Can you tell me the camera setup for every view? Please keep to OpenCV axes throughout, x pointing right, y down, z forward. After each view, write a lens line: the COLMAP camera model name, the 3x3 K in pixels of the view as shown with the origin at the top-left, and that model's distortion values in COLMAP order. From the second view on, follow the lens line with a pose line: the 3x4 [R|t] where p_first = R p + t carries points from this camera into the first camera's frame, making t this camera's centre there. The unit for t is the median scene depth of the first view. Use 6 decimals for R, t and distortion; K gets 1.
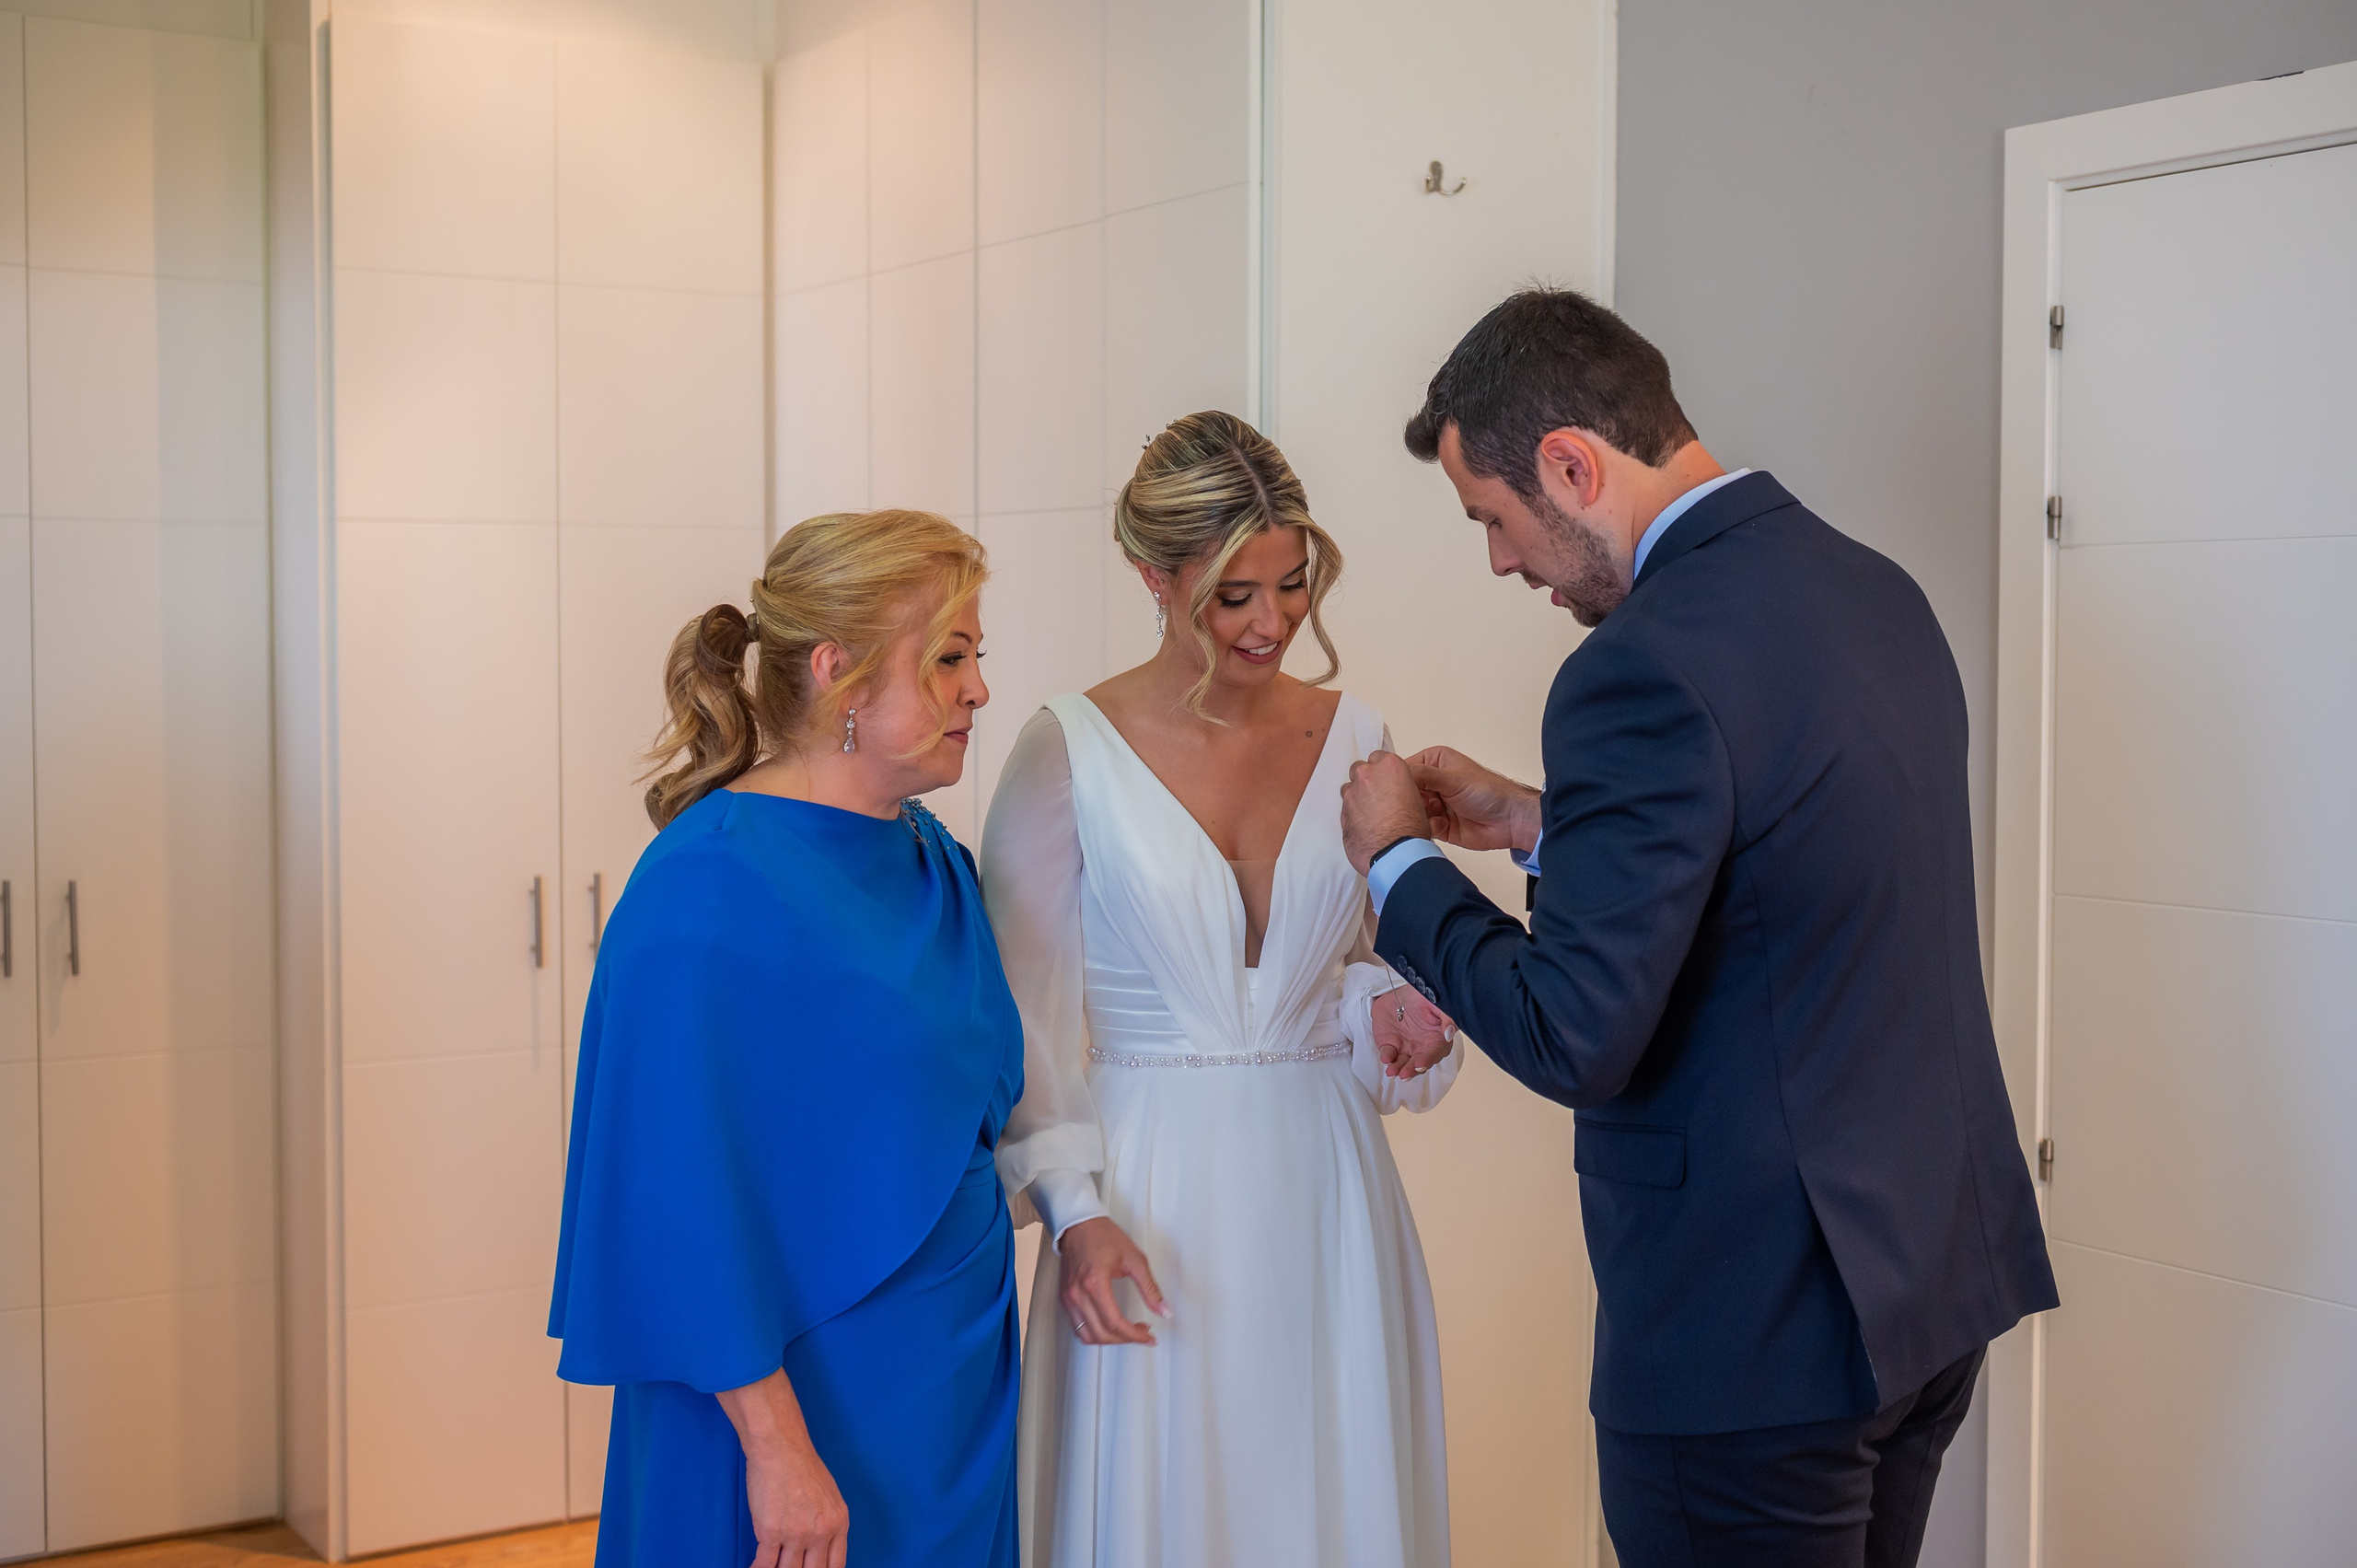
lens RADIAL K [[2798.1, 0, 1180.0], [0, 2798.1, 789.1], [0, 0, 1]] dist [-0.013148, 0.000000]
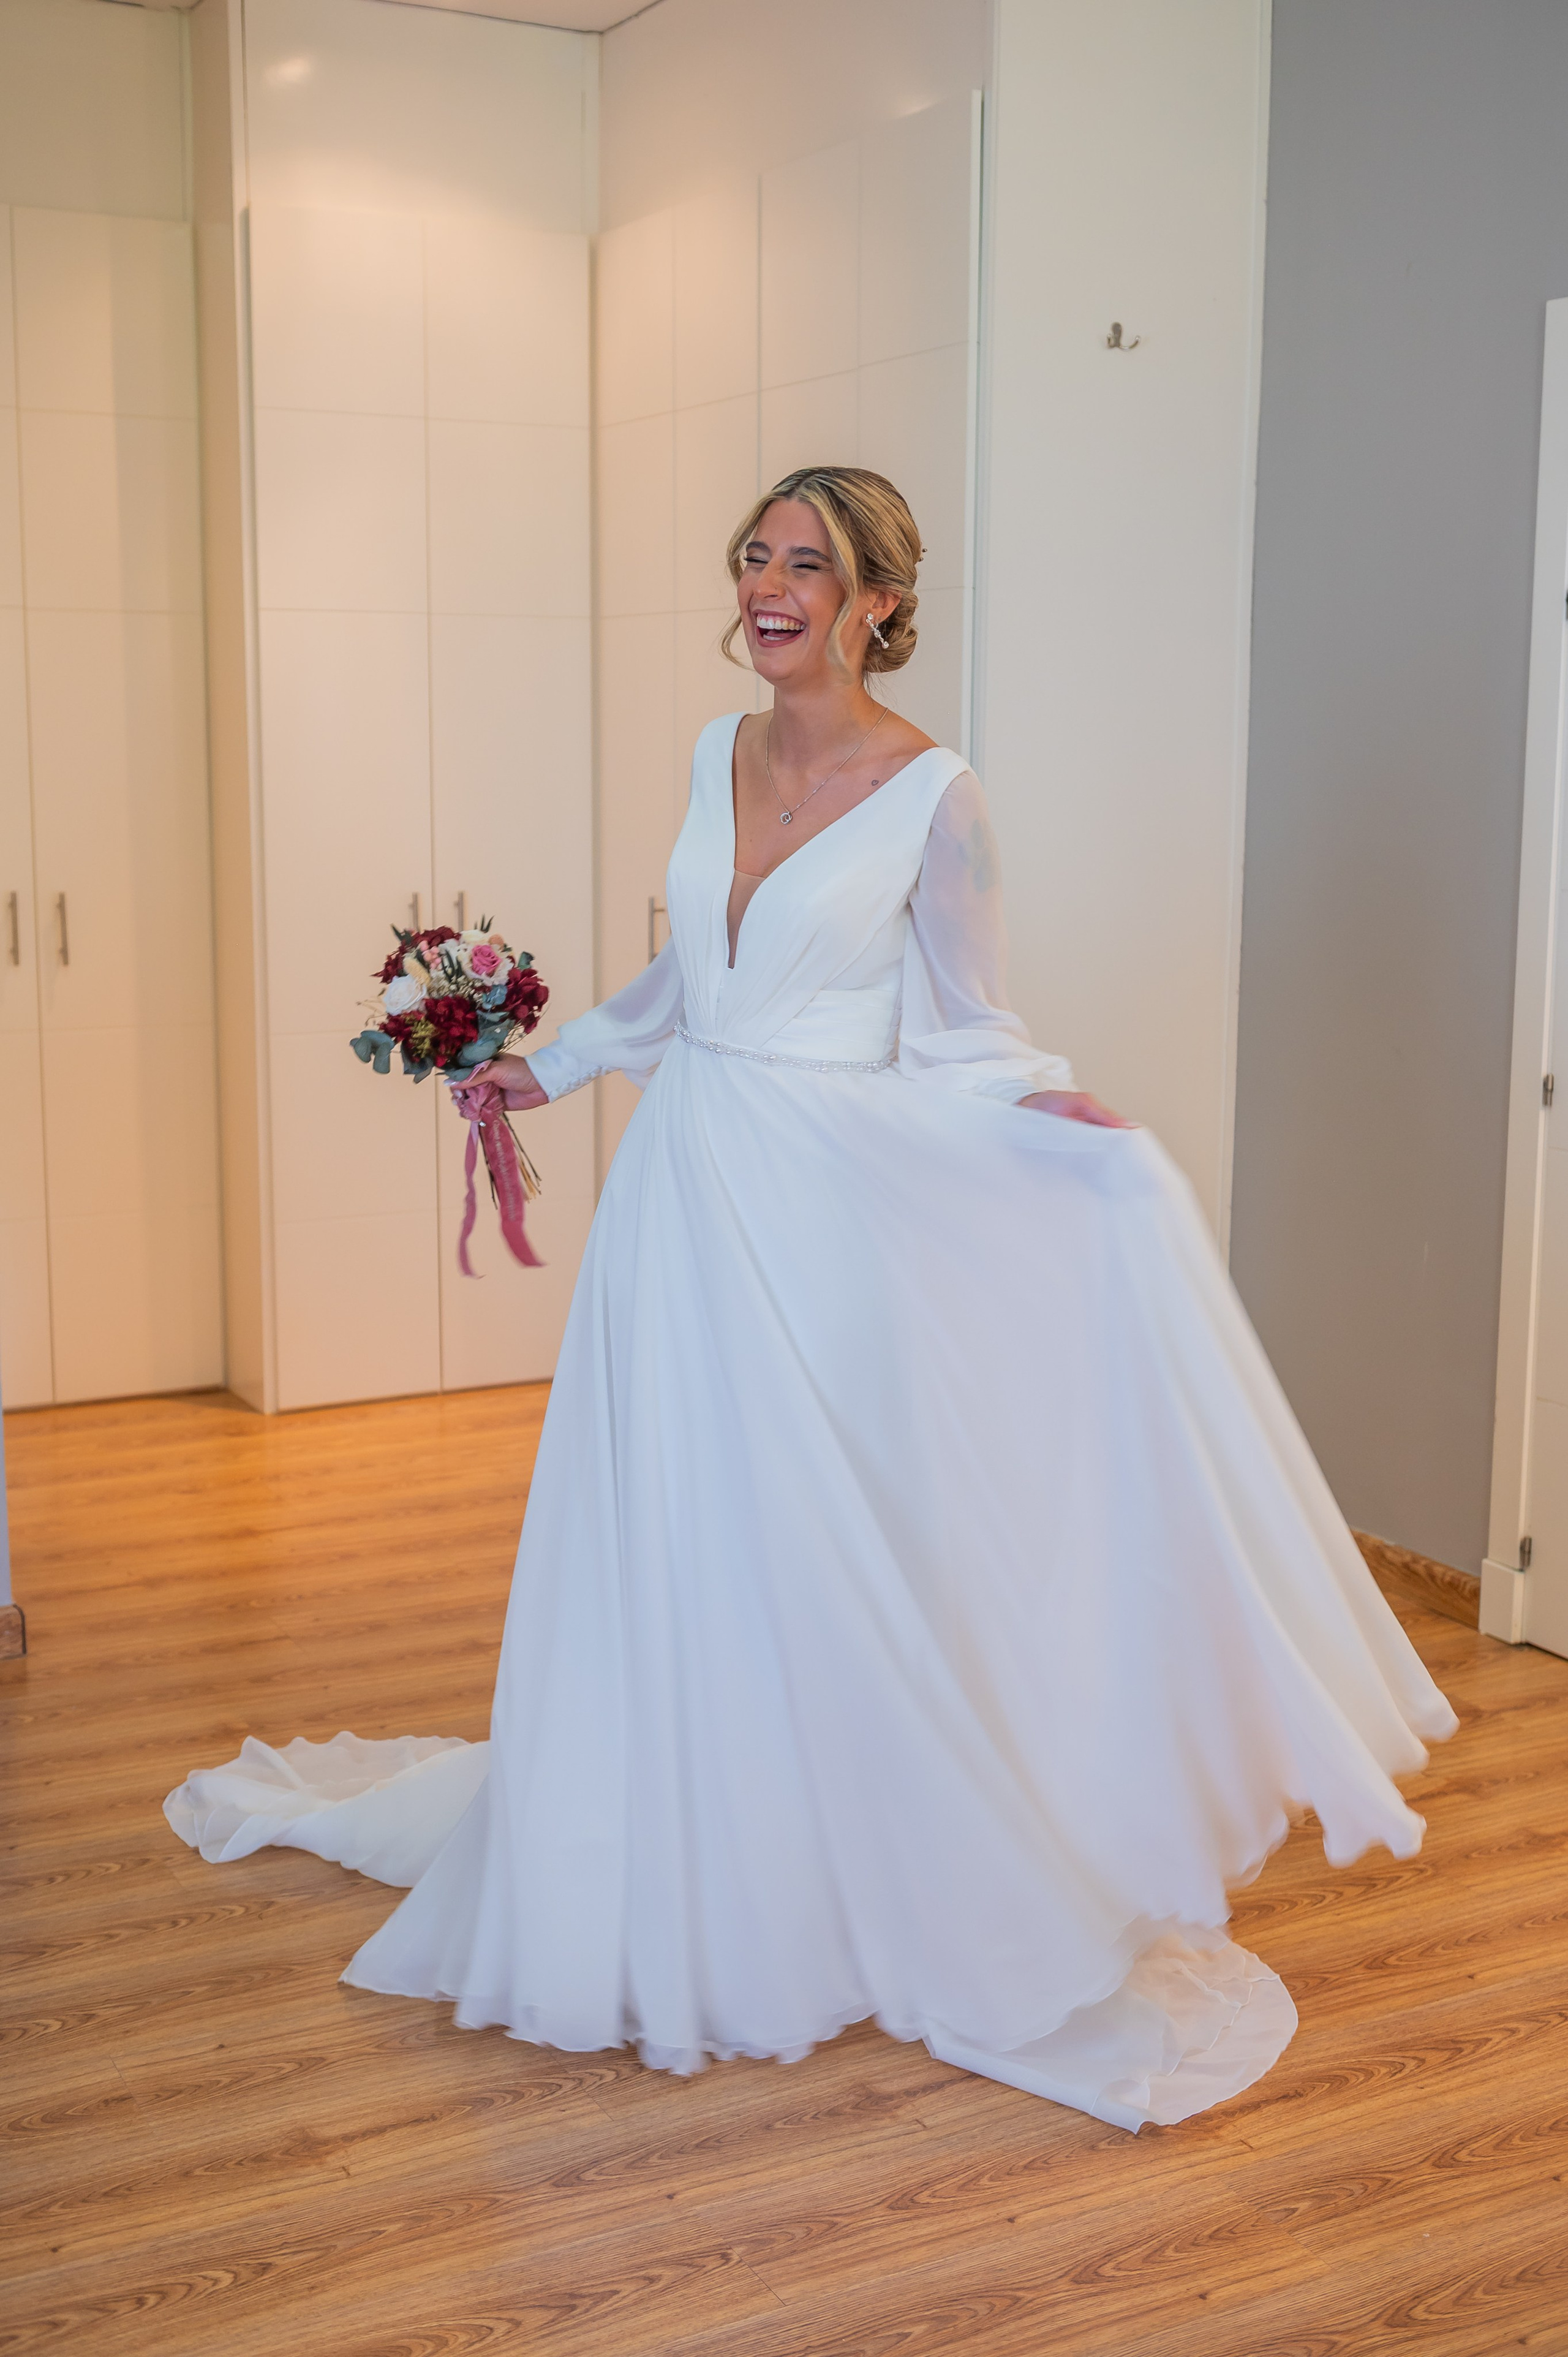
lens RADIAL K [[2593.1, 0, 796.4], [0, 2593.1, 1182.4], [0, 0, 1]] dist [-0.021739, 0.000000]
pose [[0.998191, 0.014077, -0.058447, 0.015952], [-0.007293, 0.993372, 0.114713, 0.025772], [0.059674, -0.114080, 0.991678, -0.185569]]
